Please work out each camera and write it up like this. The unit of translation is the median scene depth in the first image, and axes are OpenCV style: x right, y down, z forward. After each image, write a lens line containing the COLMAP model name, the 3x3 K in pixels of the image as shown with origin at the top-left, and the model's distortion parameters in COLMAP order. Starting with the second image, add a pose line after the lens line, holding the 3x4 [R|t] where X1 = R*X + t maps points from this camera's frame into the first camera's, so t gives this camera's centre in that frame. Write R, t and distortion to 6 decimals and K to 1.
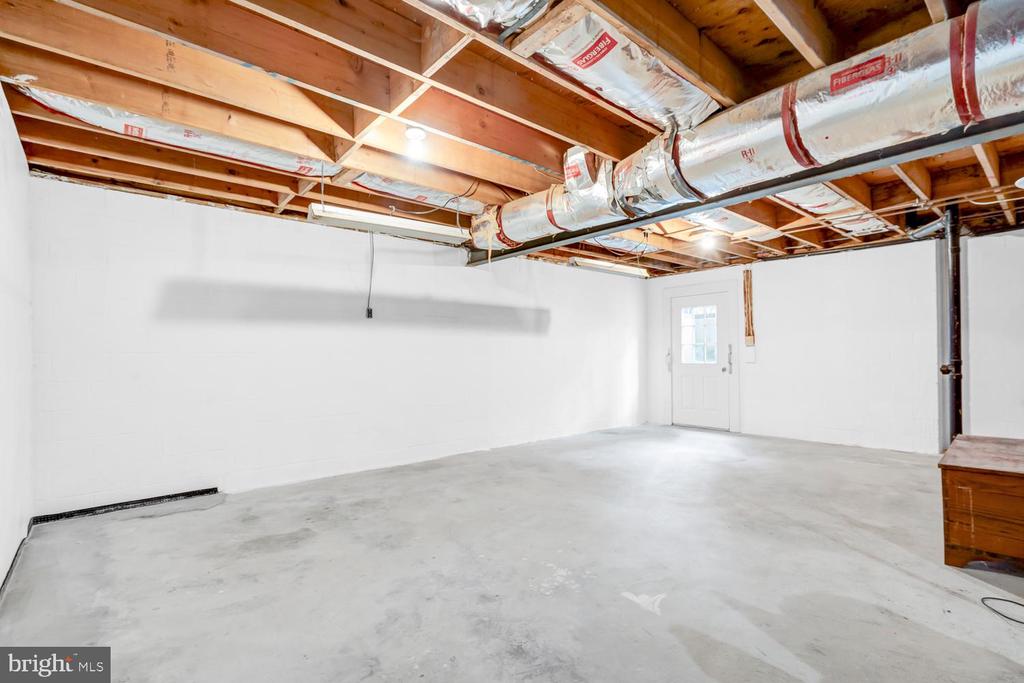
lens RADIAL K [[482.4, 0, 511.6], [0, 482.4, 344.9], [0, 0, 1]] dist [-0.005491, 0.000367]
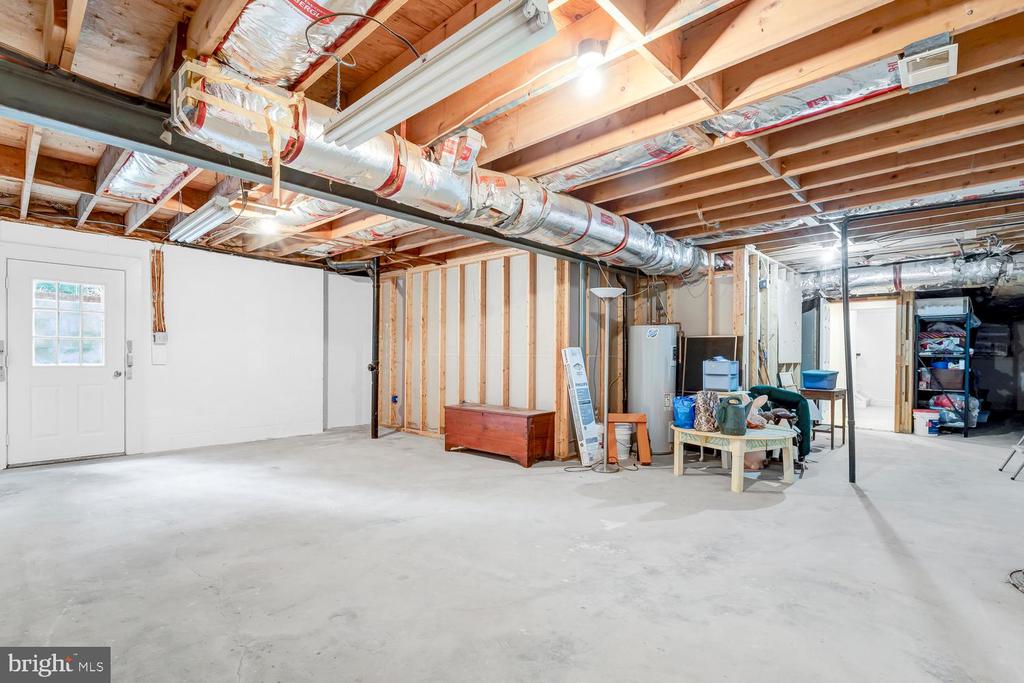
lens RADIAL K [[482.4, 0, 511.6], [0, 482.4, 344.9], [0, 0, 1]] dist [-0.005491, 0.000367]
pose [[-0.110442, 0.031927, 0.993370, -1.063887], [-0.028842, 0.998960, -0.035313, 0.041168], [-0.993464, -0.032551, -0.109407, 1.356634]]
